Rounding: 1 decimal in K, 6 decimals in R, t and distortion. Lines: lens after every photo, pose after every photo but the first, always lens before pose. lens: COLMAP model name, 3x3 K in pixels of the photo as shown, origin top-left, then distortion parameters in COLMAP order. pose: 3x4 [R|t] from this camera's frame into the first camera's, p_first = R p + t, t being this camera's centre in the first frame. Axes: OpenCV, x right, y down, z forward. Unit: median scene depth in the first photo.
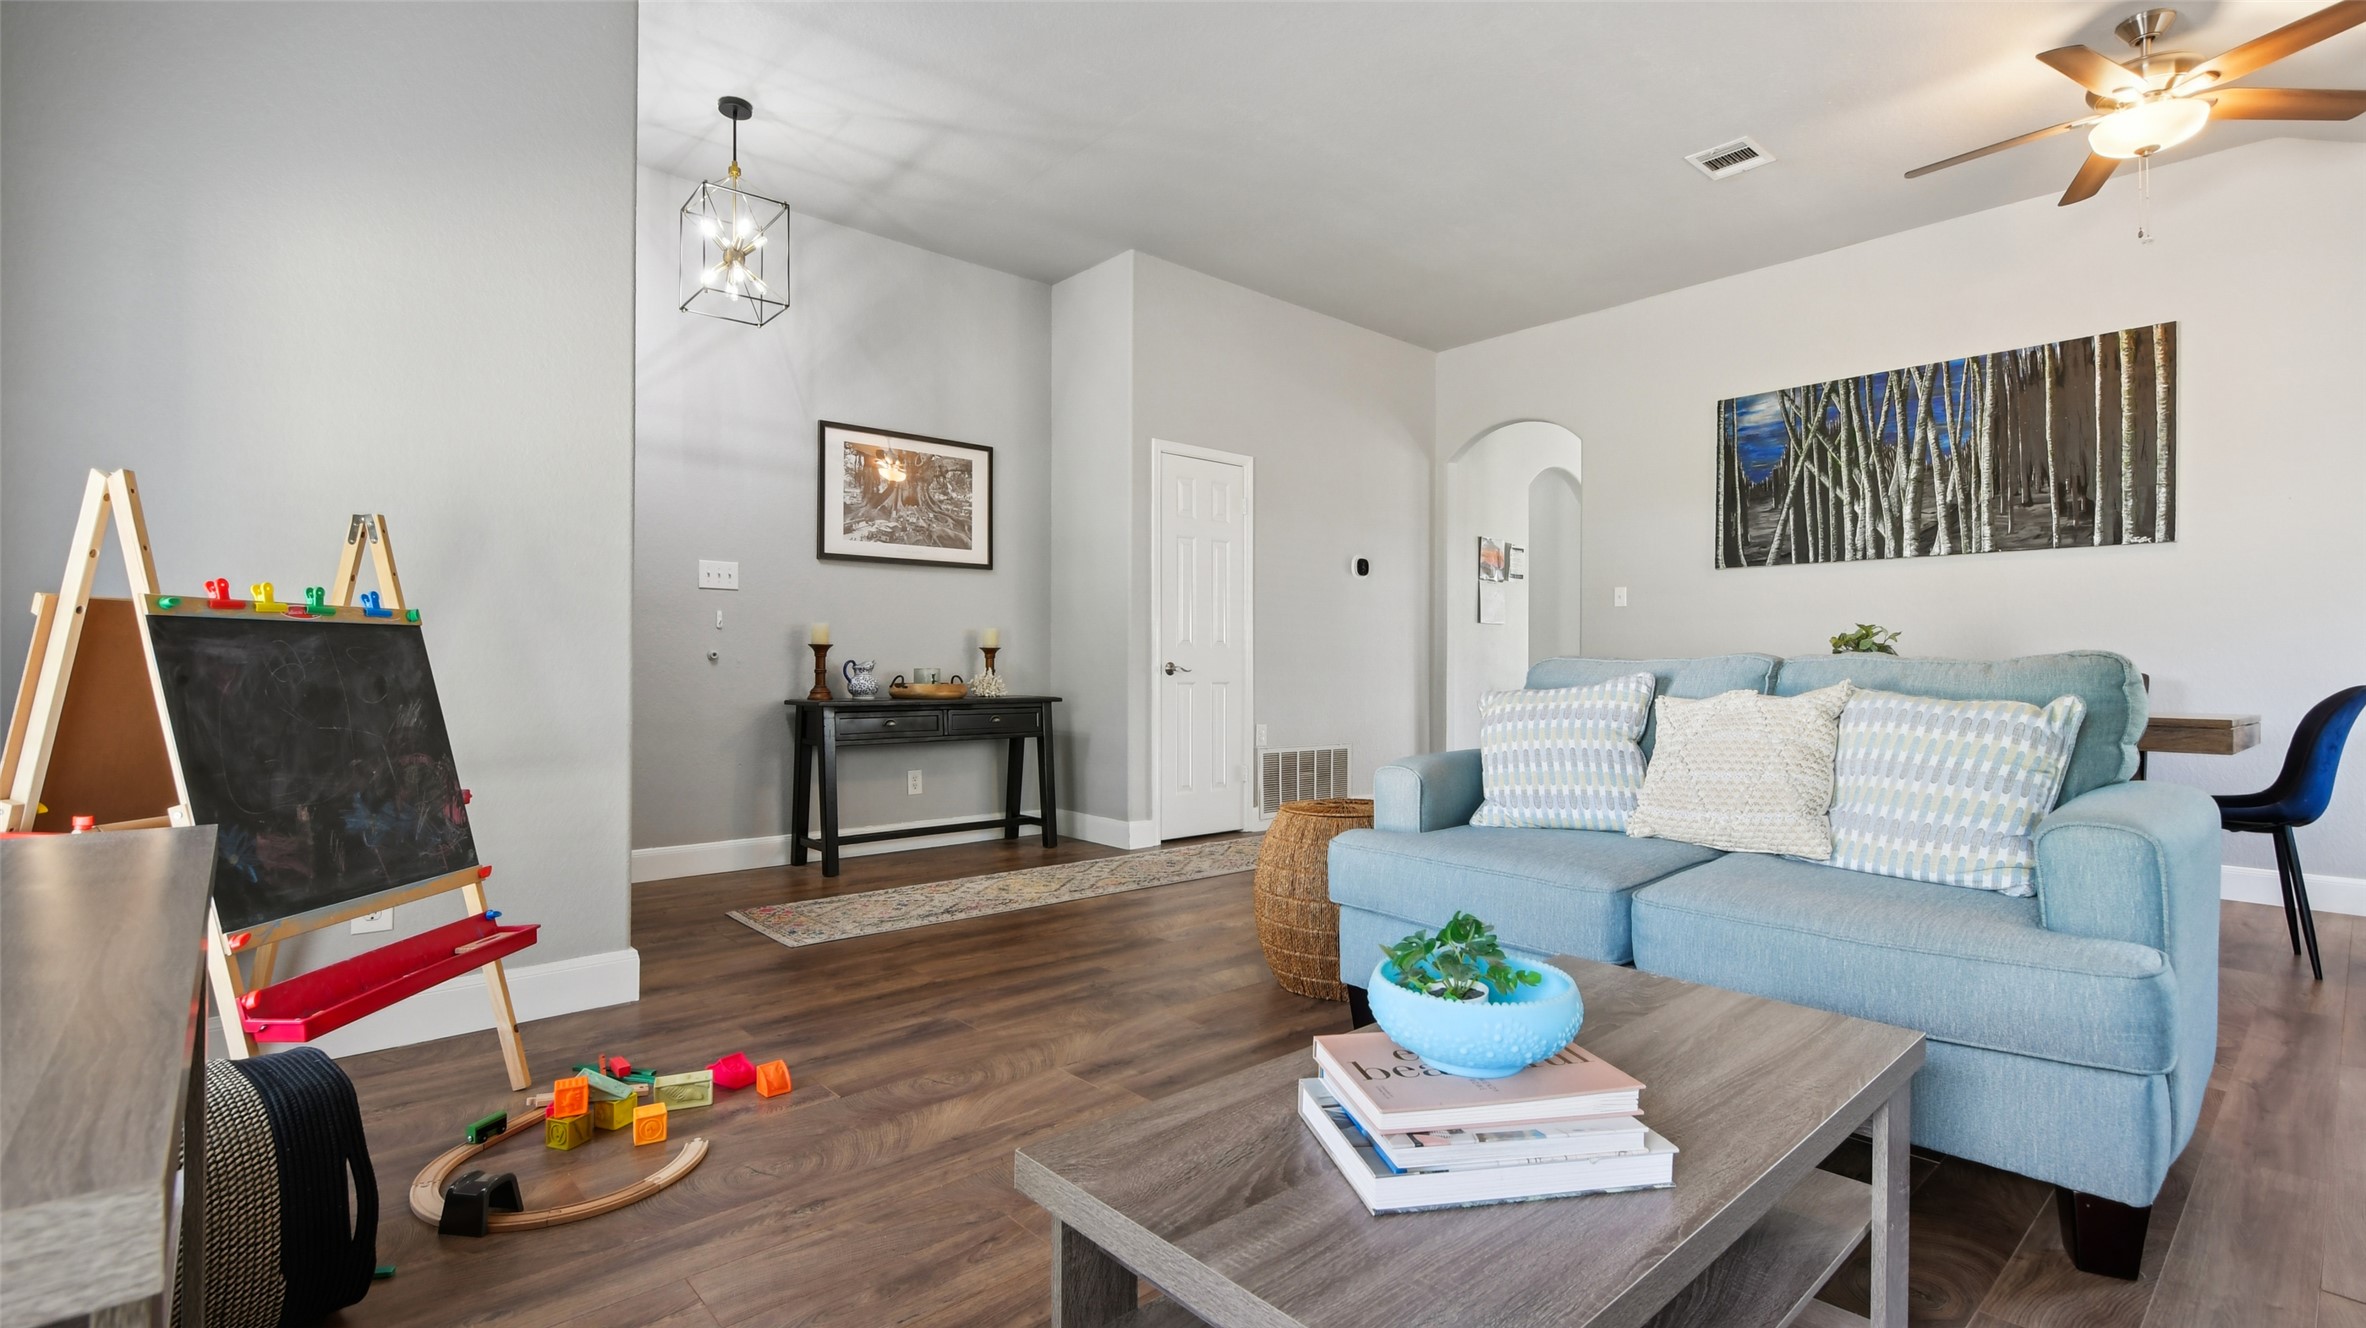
lens RADIAL K [[1059.4, 0, 1183.0], [0, 1059.4, 664.0], [0, 0, 1]] dist [-0.002484, -0.000450]
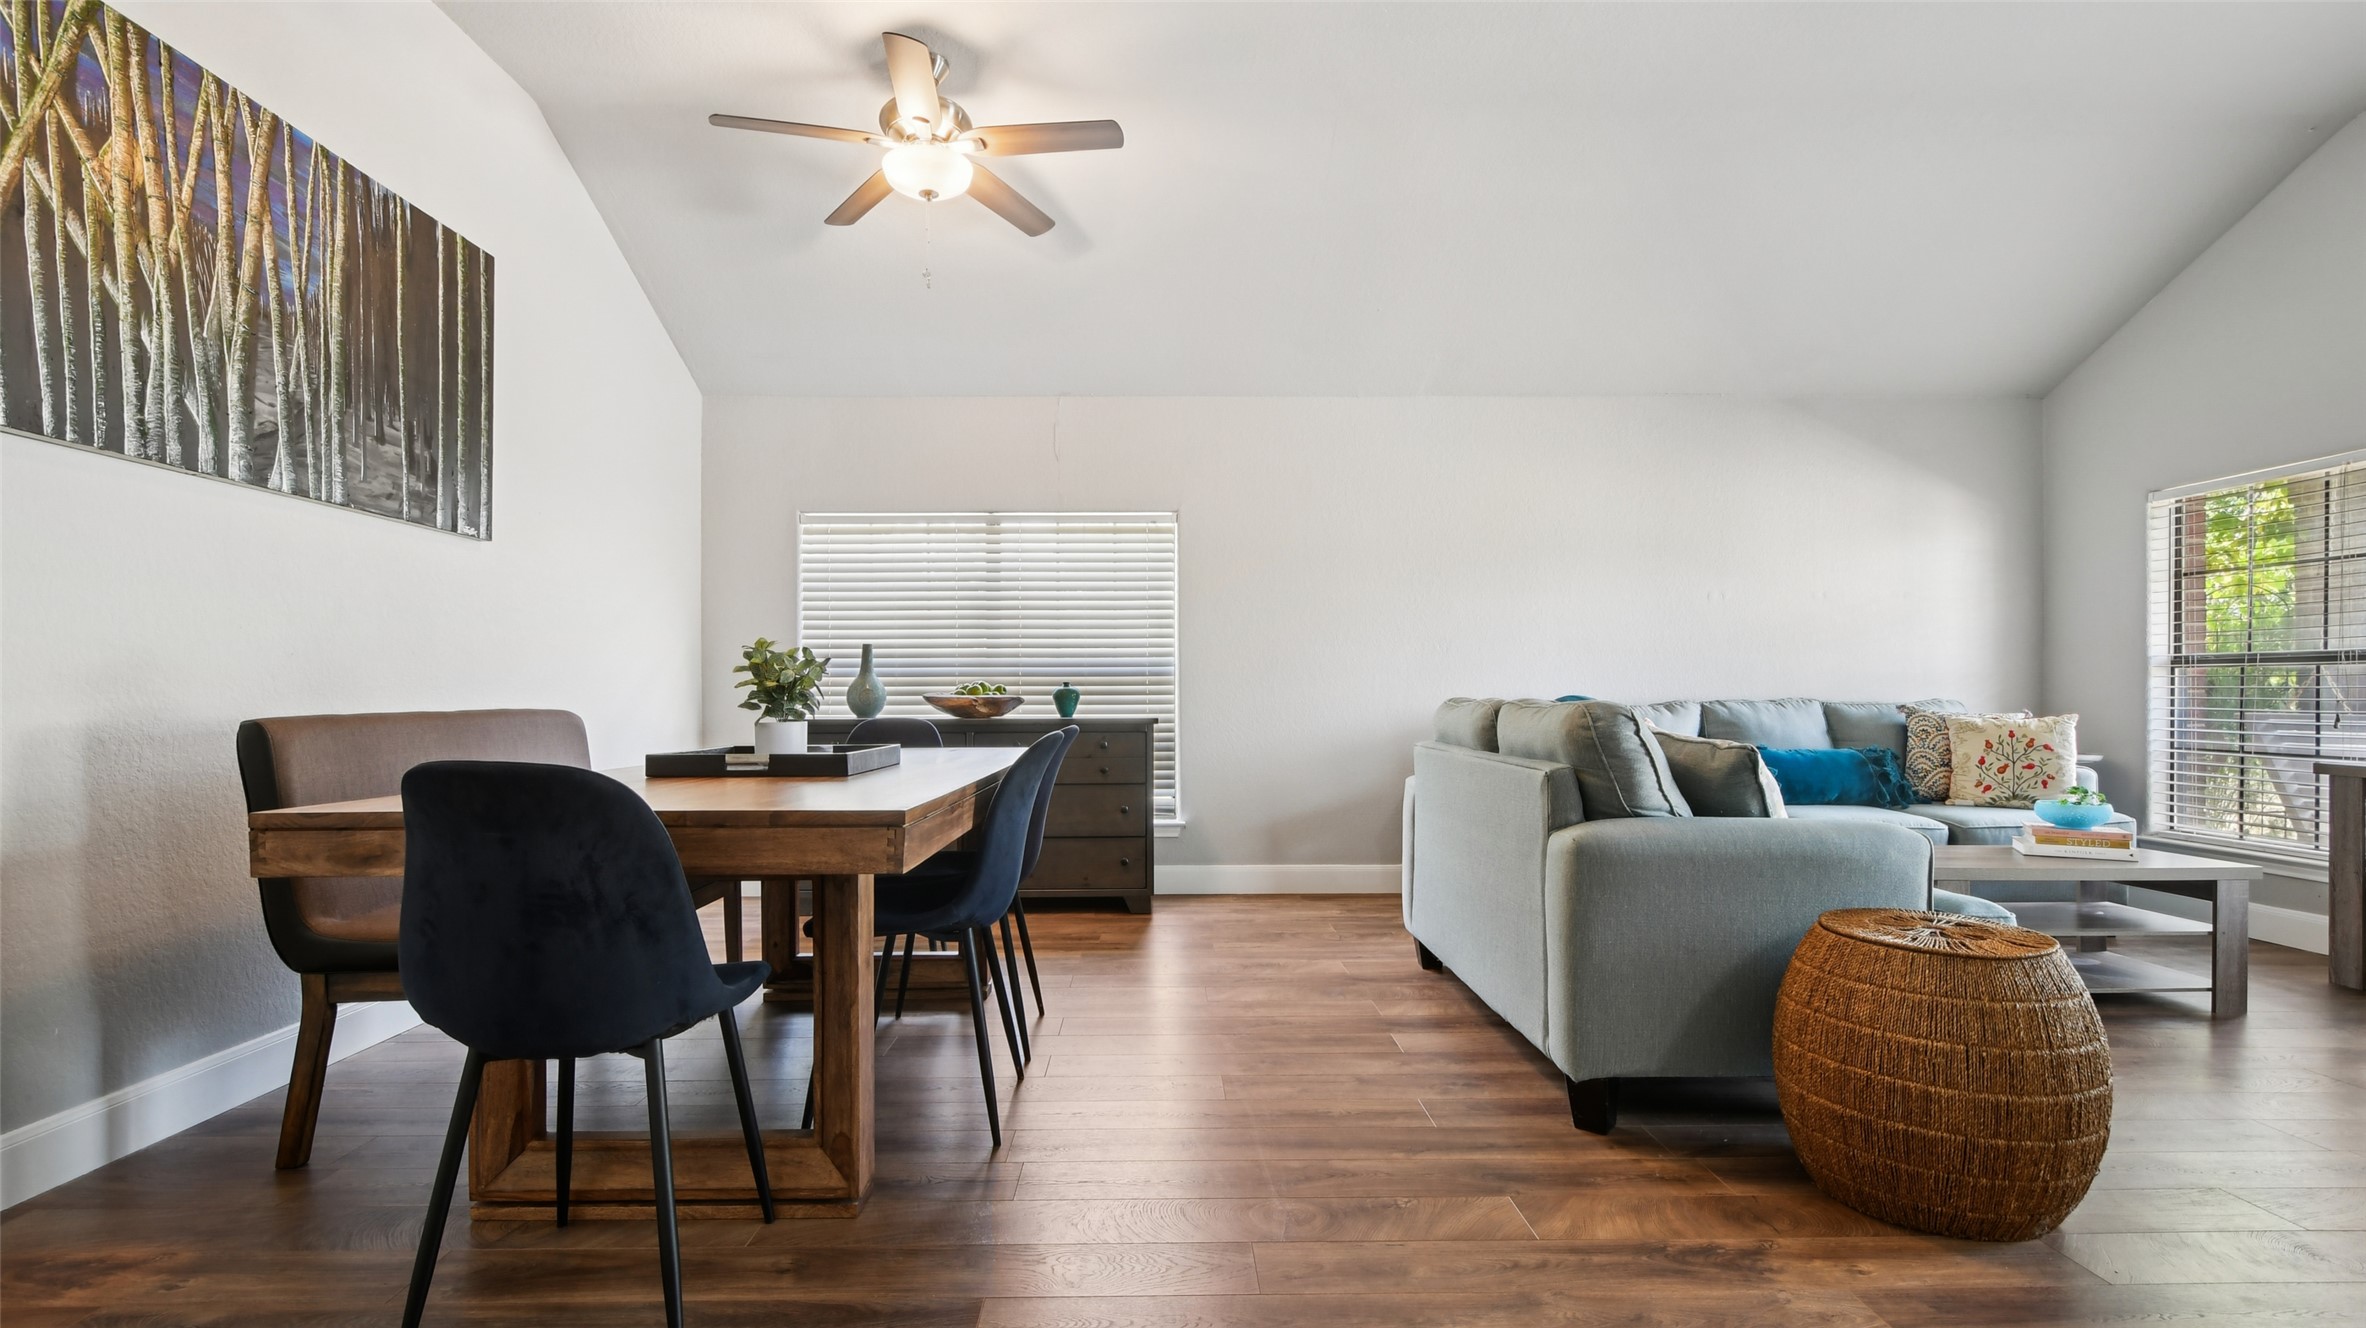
lens RADIAL K [[1059.4, 0, 1183.0], [0, 1059.4, 664.0], [0, 0, 1]] dist [-0.002484, -0.000450]
pose [[-0.764994, 0.017989, 0.643787, 0.053872], [0.001785, 0.999665, -0.025813, -0.005741], [-0.644035, -0.018598, -0.764770, 1.099616]]
